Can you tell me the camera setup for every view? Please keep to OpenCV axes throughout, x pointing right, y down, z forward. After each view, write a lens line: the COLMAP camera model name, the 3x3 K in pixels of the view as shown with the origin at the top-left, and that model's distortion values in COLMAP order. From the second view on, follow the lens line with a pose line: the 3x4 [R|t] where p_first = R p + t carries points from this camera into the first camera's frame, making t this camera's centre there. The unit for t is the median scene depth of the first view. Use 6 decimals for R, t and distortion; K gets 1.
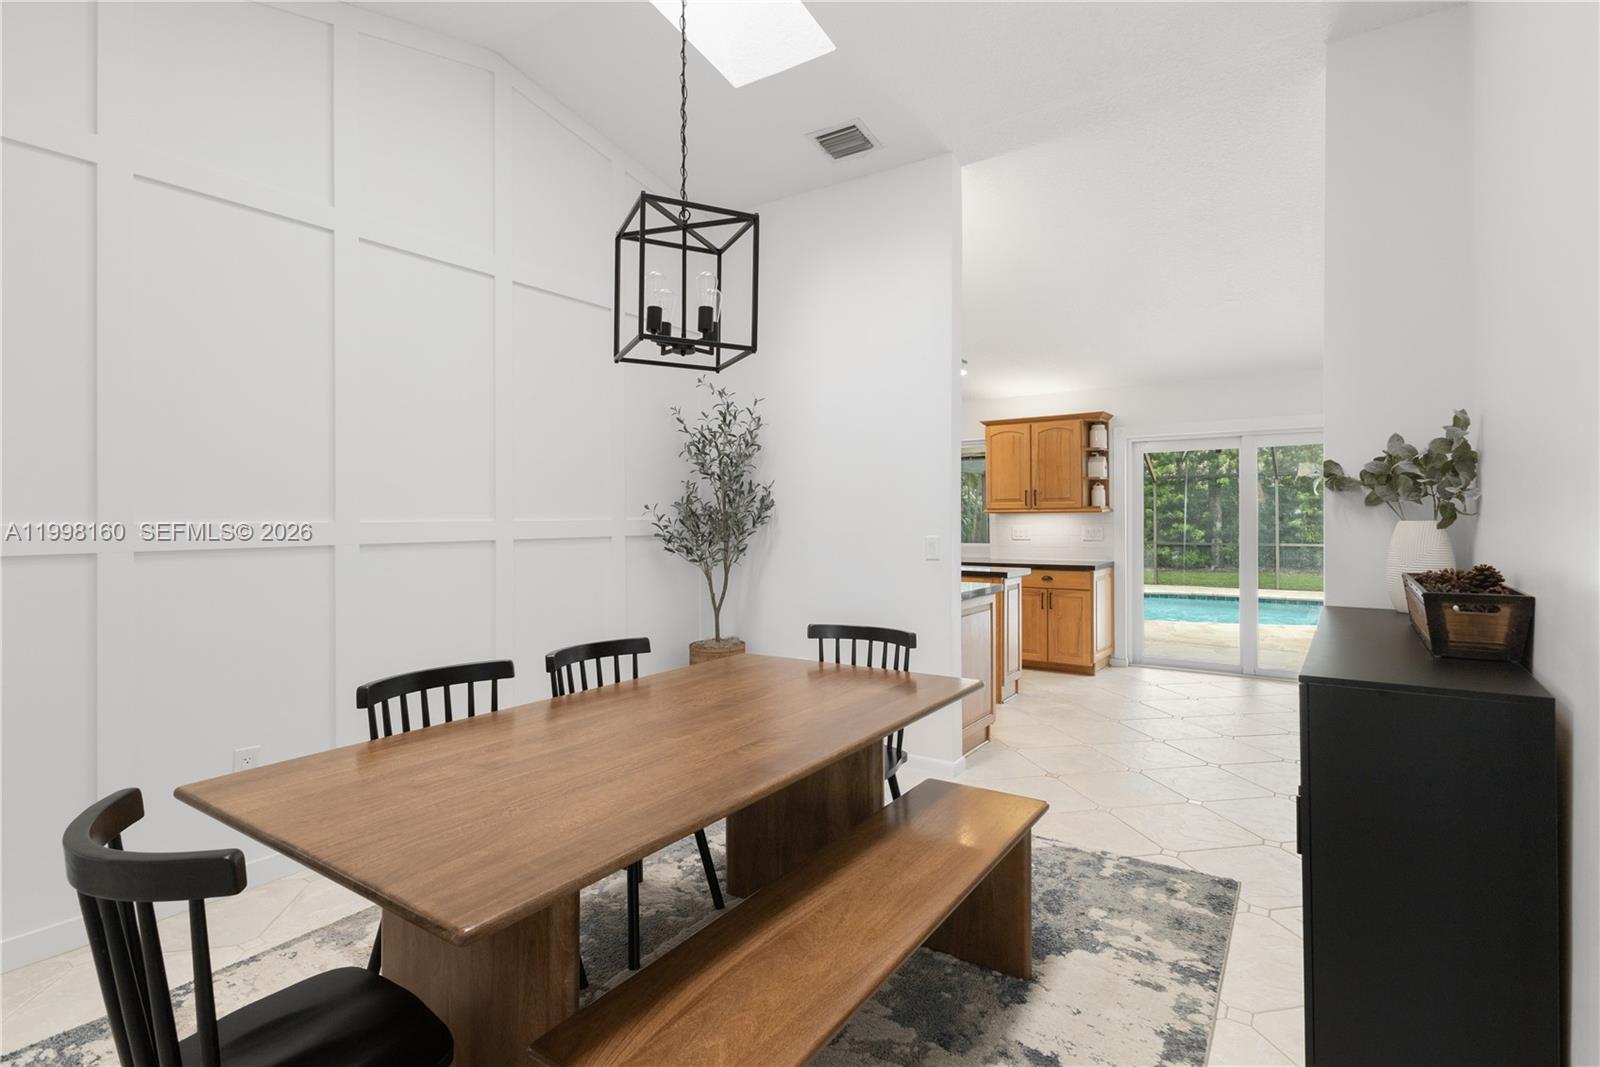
lens RADIAL K [[778.6, 0, 803.7], [0, 778.6, 530.9], [0, 0, 1]] dist [0.026559, 0.000182]
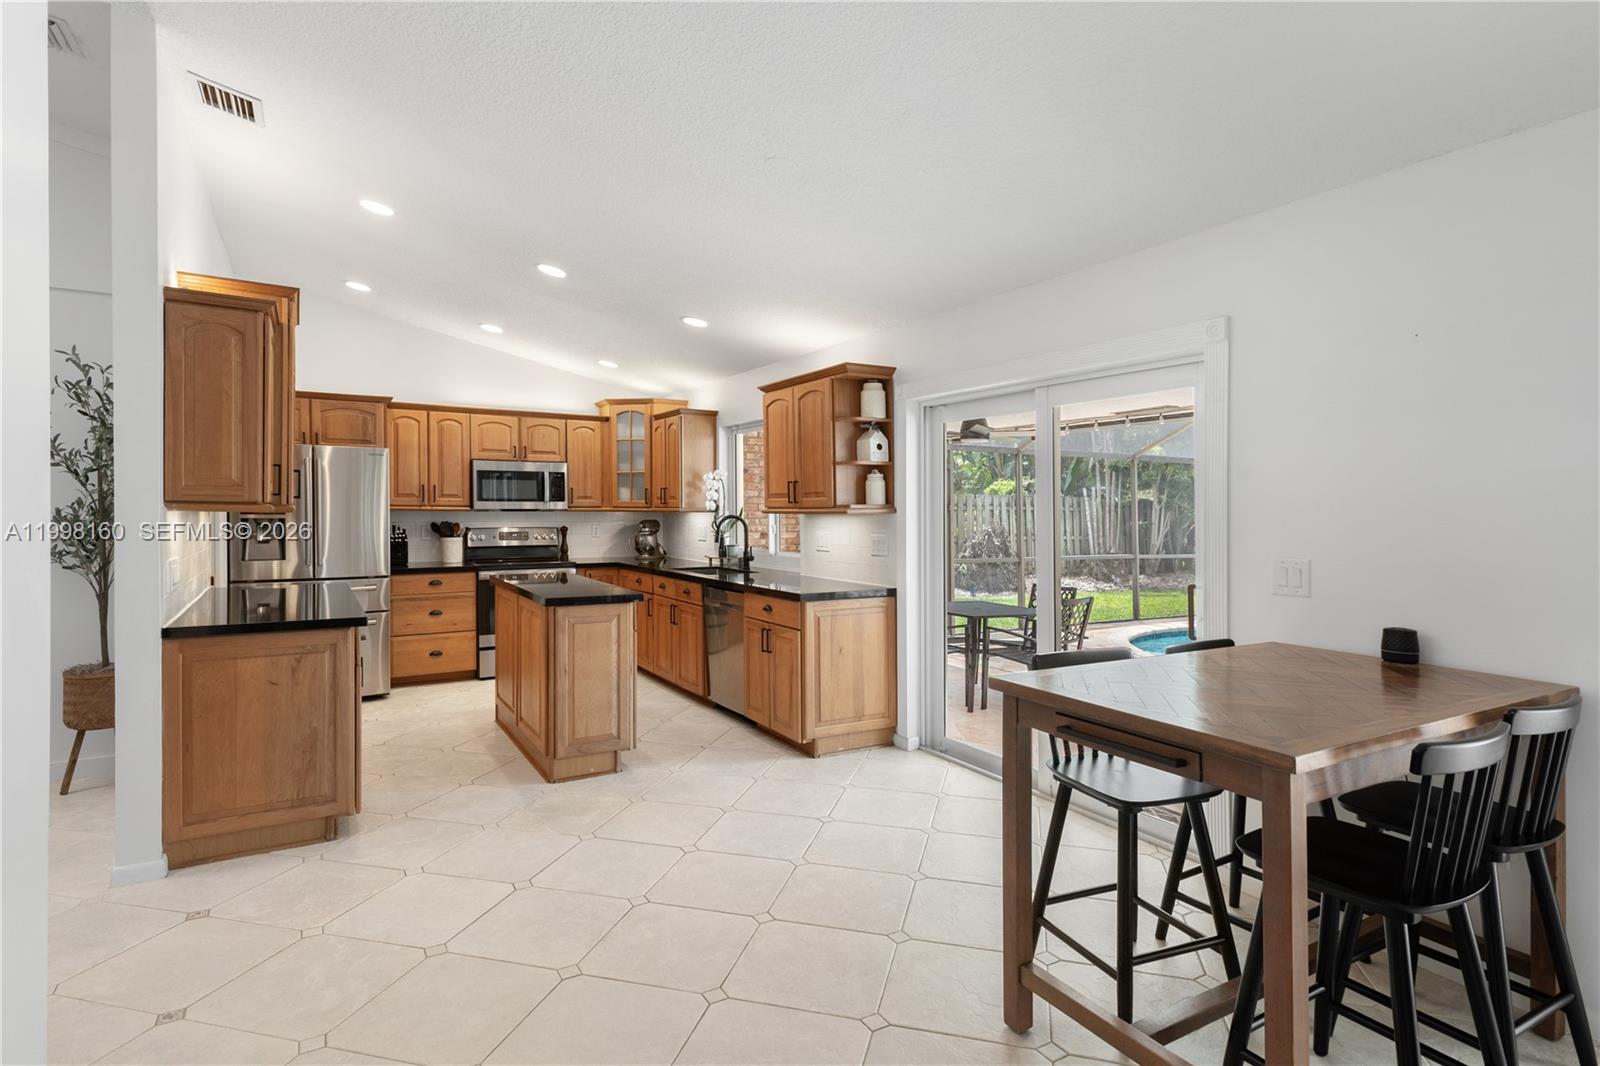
lens RADIAL K [[819.3, 0, 824.5], [0, 819.3, 528.7], [0, 0, 1]] dist [0.024214, -0.000199]
pose [[0.913557, 0.020577, -0.406189, 0.632275], [-0.018468, 0.999788, 0.009112, -0.016722], [0.406291, -0.000823, 0.913743, 0.342639]]
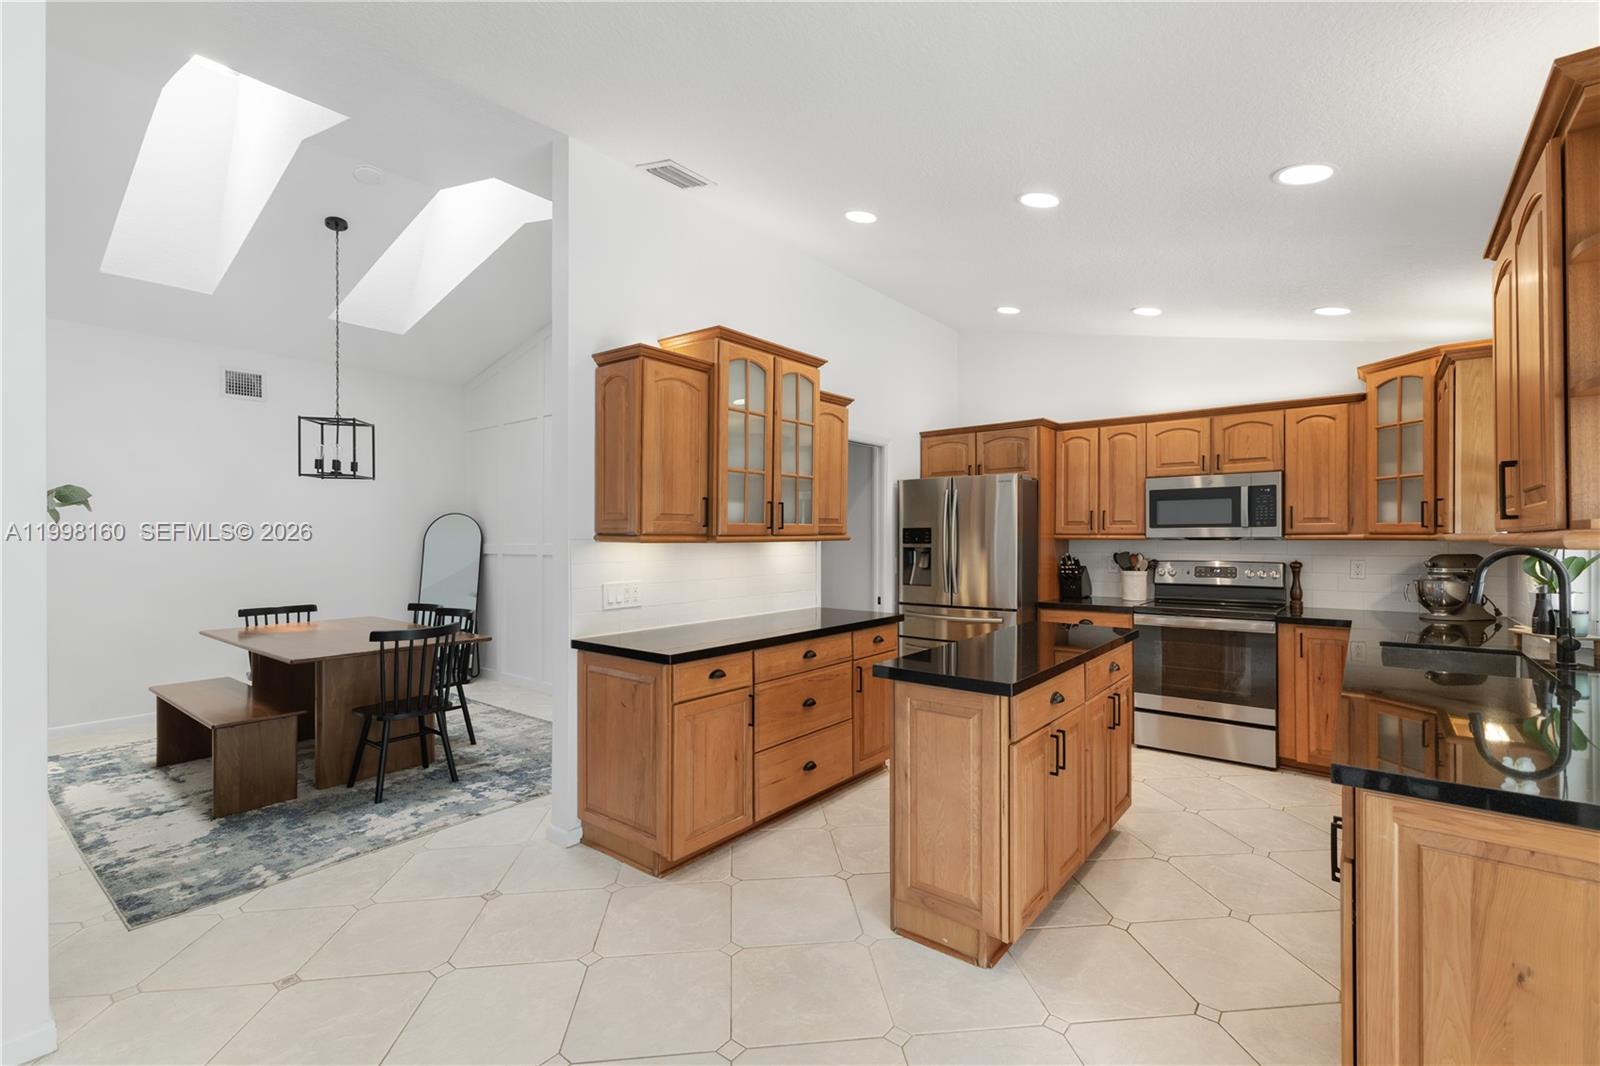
lens RADIAL K [[701.6, 0, 811.0], [0, 701.6, 541.2], [0, 0, 1]] dist [0.020708, -0.005954]
pose [[-0.076864, 0.013324, -0.996953, 0.569647], [-0.014168, 0.999795, 0.014454, -0.025364], [0.996941, 0.015236, -0.076659, 0.794898]]
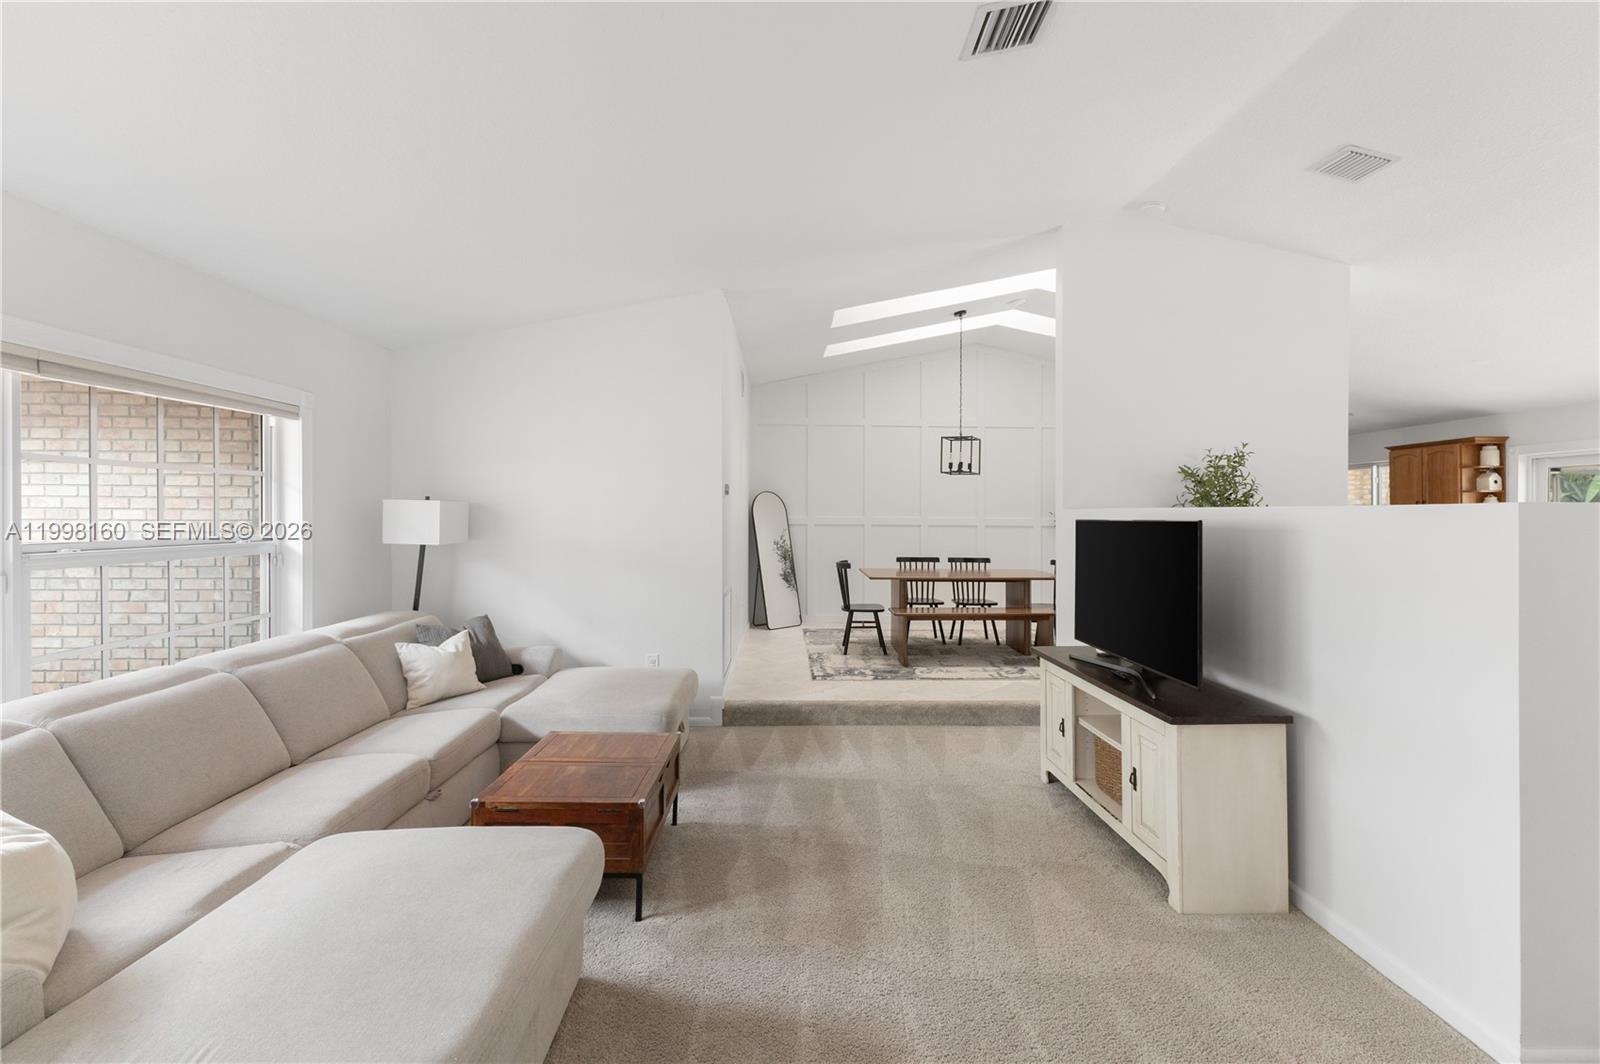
lens RADIAL K [[696.5, 0, 808.9], [0, 696.5, 513.1], [0, 0, 1]] dist [0.013563, -0.000058]
pose [[0.585003, 0.009541, -0.810975, 0.647000], [-0.026813, 0.999612, -0.007582, 0.001798], [0.810588, 0.026180, 0.585031, -0.466759]]
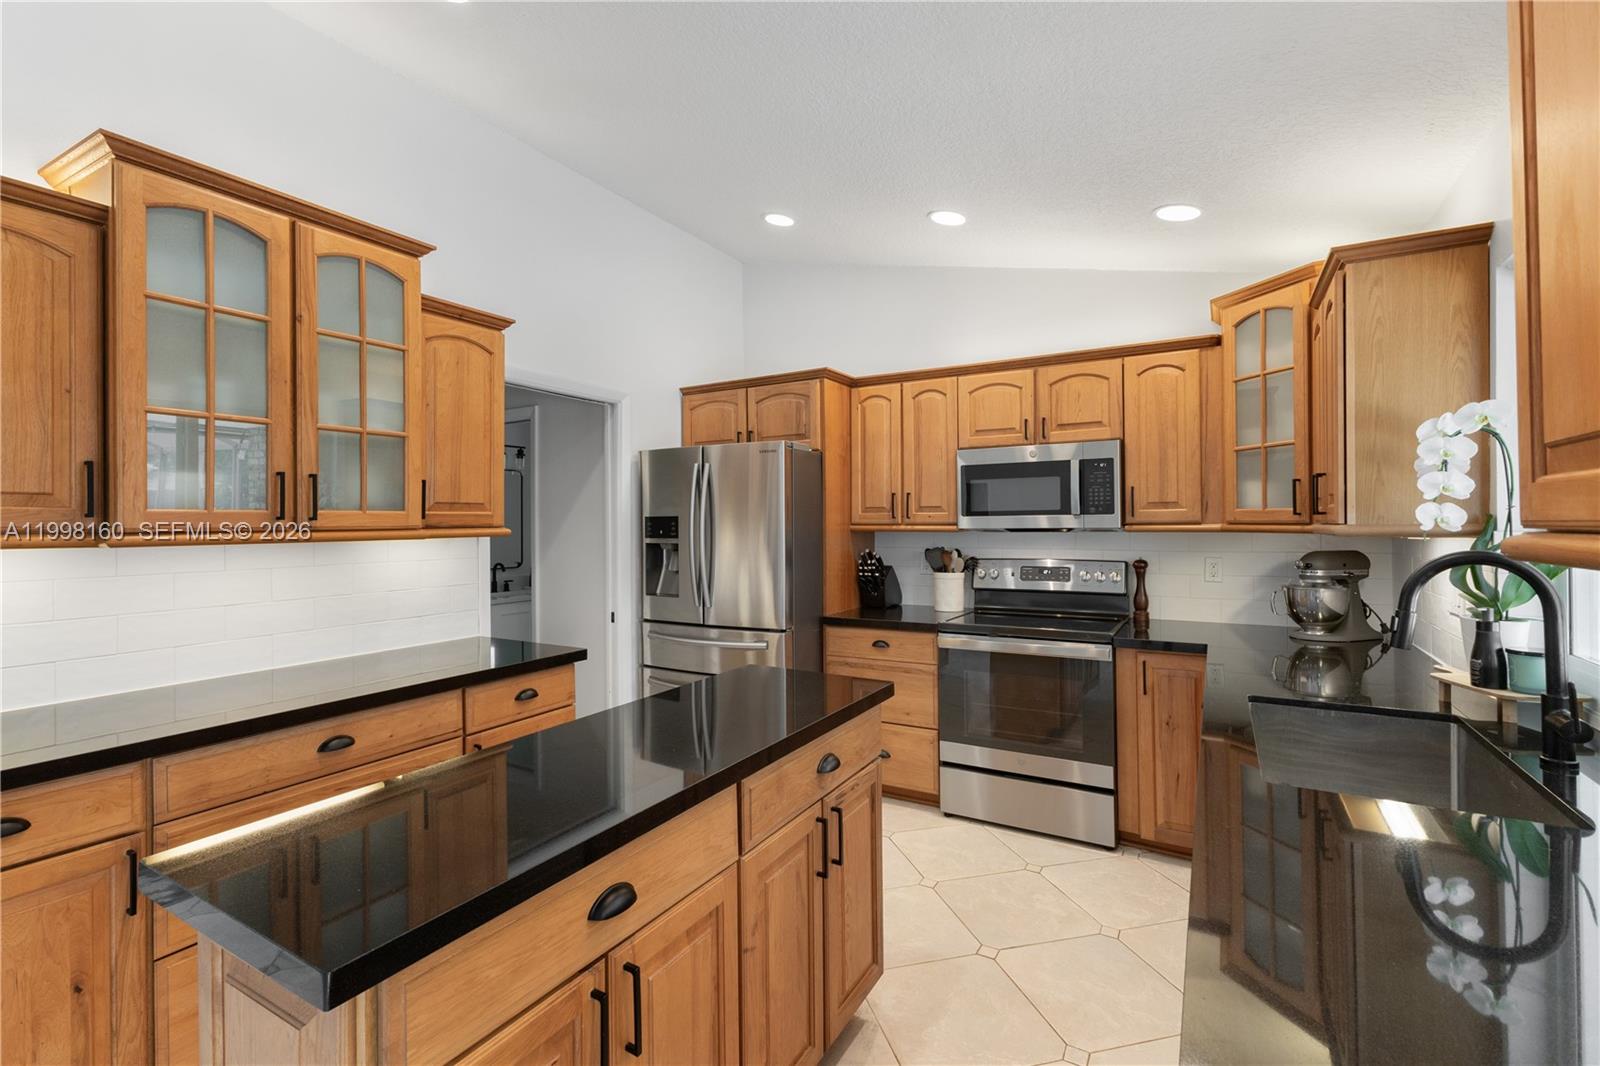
lens RADIAL K [[707.2, 0, 804.5], [0, 707.2, 520.6], [0, 0, 1]] dist [0.012300, -0.000392]
pose [[0.060328, 0.002406, -0.998176, 0.365697], [-0.011164, 0.999936, 0.001736, -0.029312], [0.998116, 0.011039, 0.060351, 0.926911]]
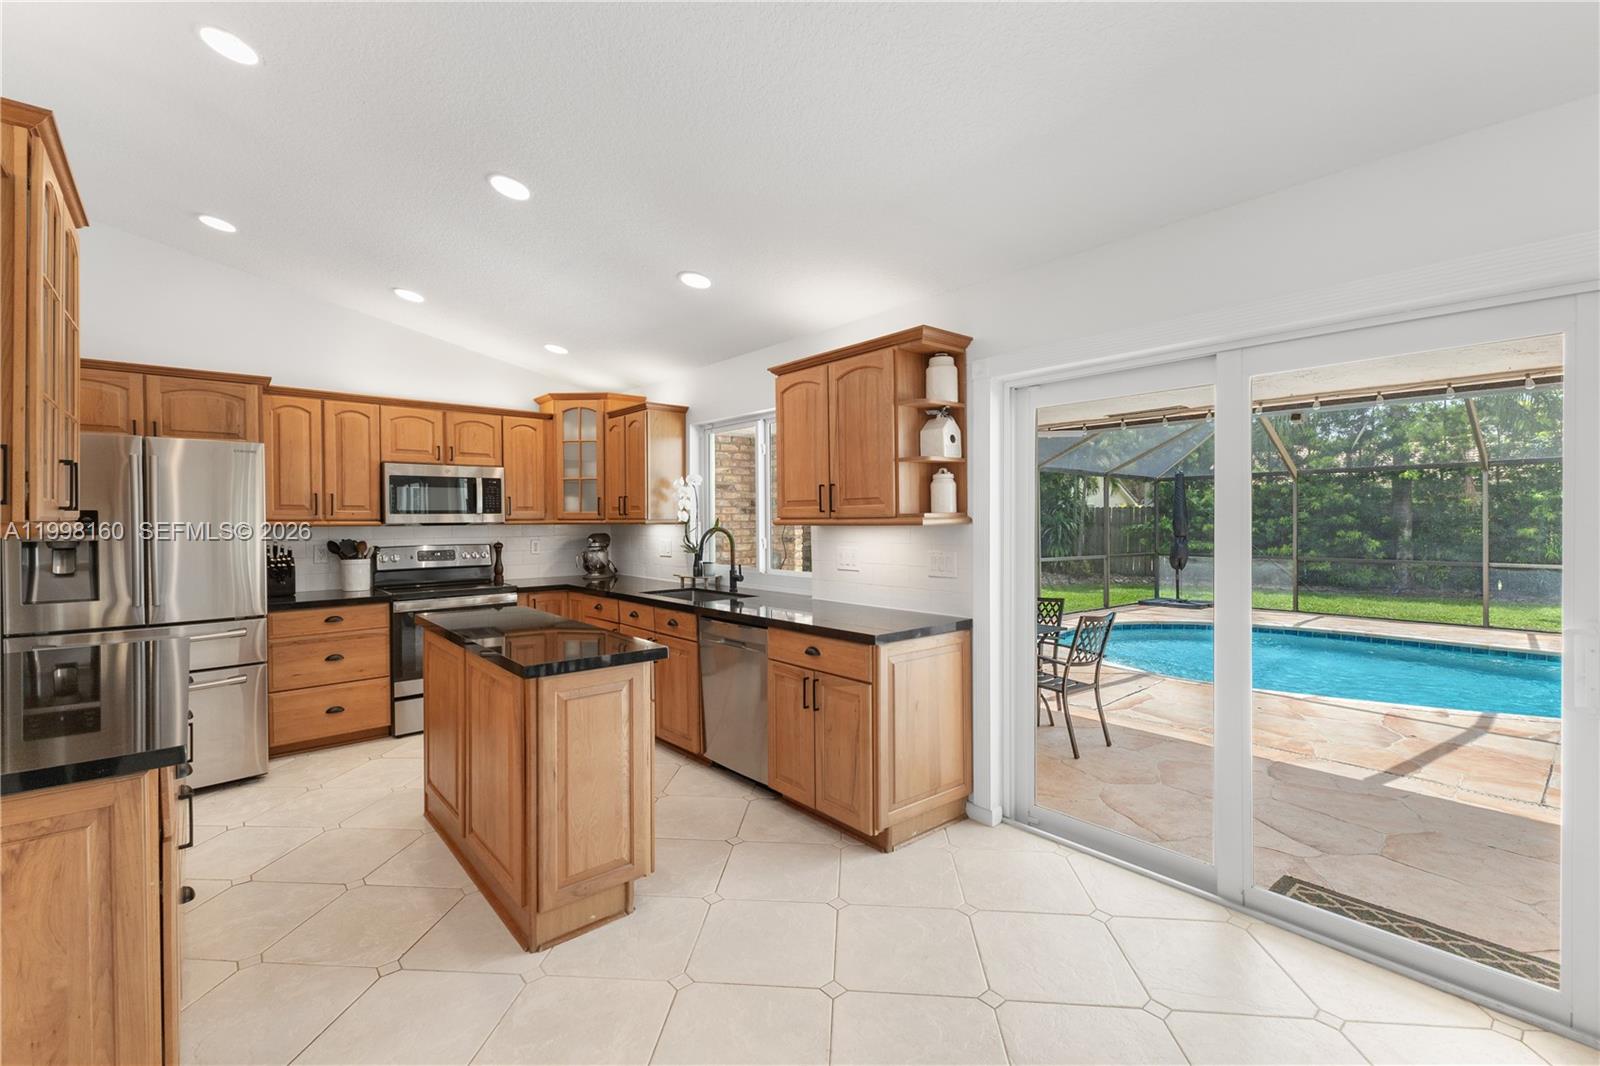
lens RADIAL K [[697.9, 0, 805.4], [0, 697.9, 526.4], [0, 0, 1]] dist [0.011741, -0.000032]
pose [[0.964464, 0.004641, -0.264174, 0.416913], [-0.006090, 0.999971, -0.004668, -0.020038], [0.264144, 0.006111, 0.964464, 0.527960]]
